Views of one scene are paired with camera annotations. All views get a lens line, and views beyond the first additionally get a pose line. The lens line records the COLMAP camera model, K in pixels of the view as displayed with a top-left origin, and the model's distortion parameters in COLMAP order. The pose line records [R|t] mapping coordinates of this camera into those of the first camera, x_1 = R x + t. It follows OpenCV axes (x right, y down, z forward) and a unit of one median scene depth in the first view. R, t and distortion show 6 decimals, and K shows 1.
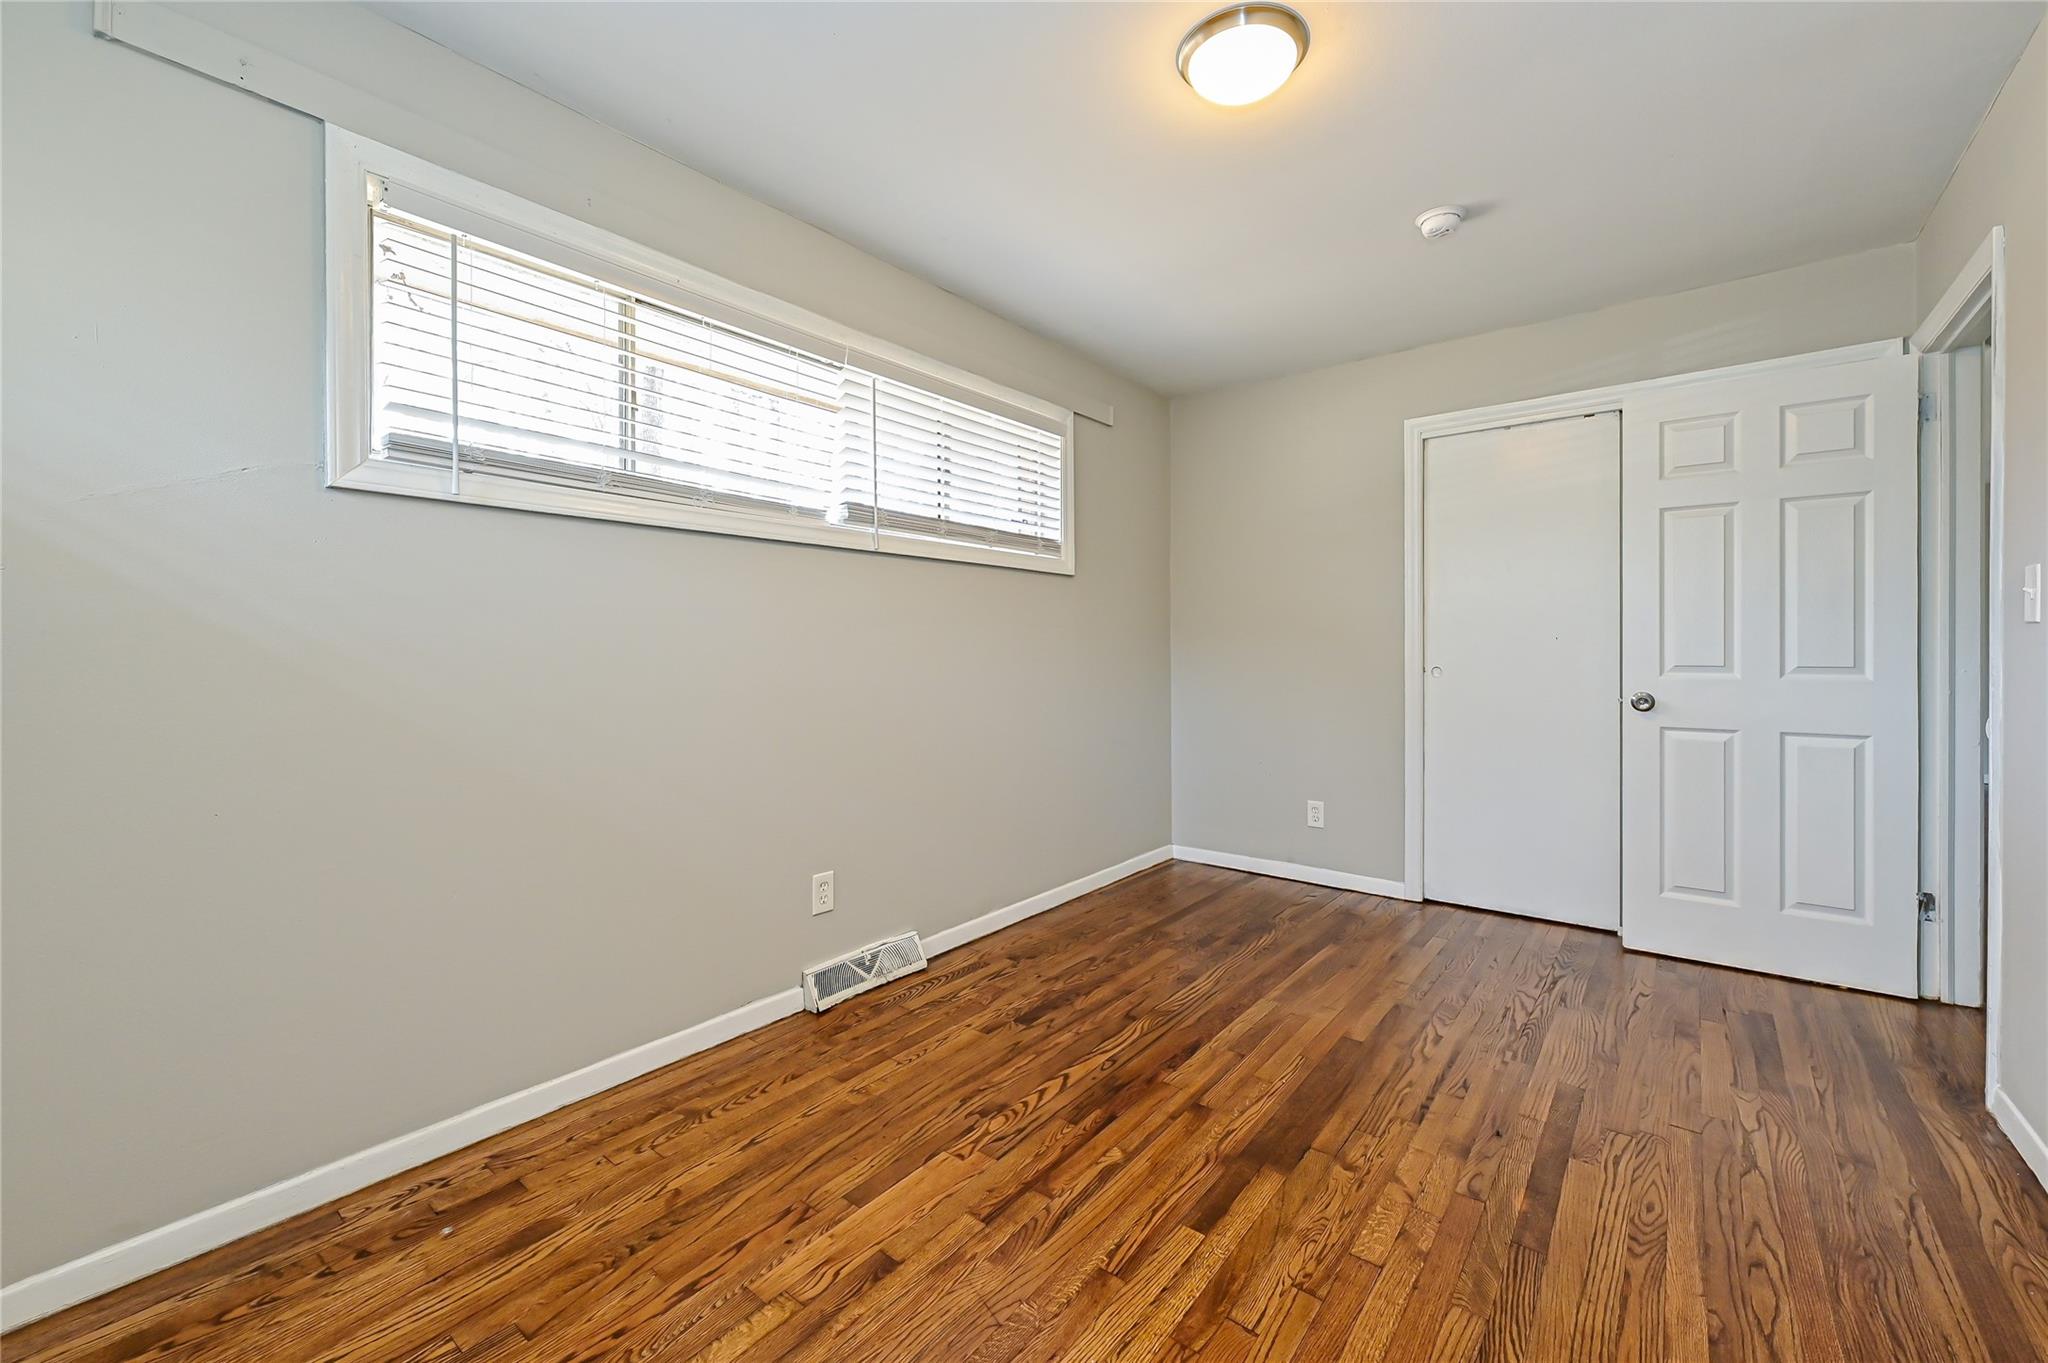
lens RADIAL K [[858.7, 0, 1026.9], [0, 858.7, 651.9], [0, 0, 1]] dist [-0.001553, -0.000129]
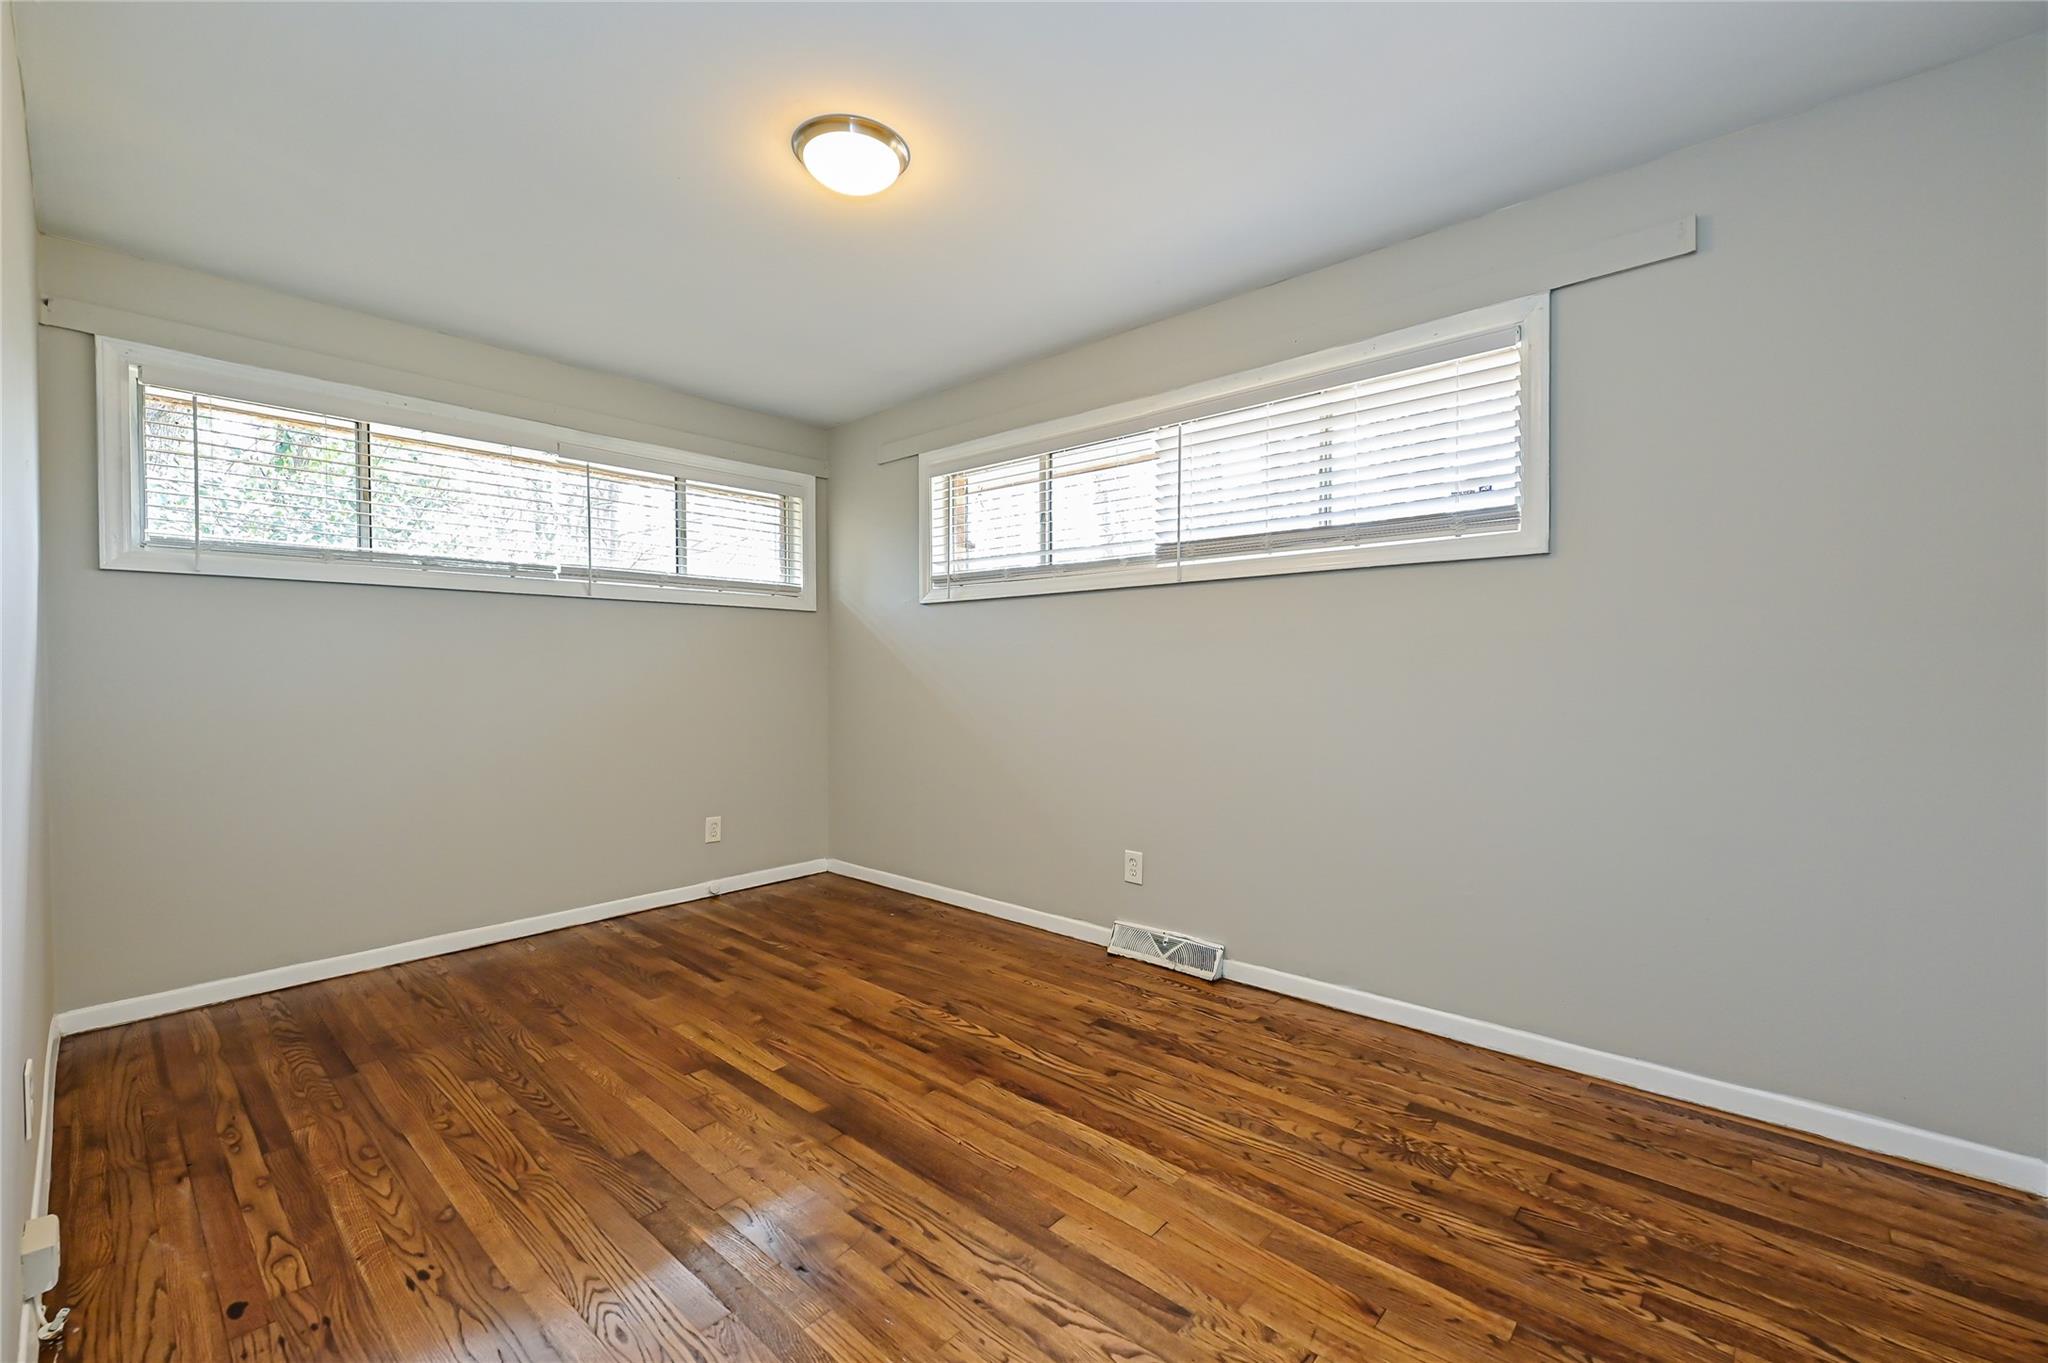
lens RADIAL K [[848.1, 0, 1046.4], [0, 848.1, 675.9], [0, 0, 1]] dist [-0.000608, 0.000000]
pose [[-0.066775, 0.008179, -0.997735, 1.070327], [-0.000978, 0.999965, 0.008262, -0.005205], [0.997768, 0.001527, -0.066764, 1.032881]]
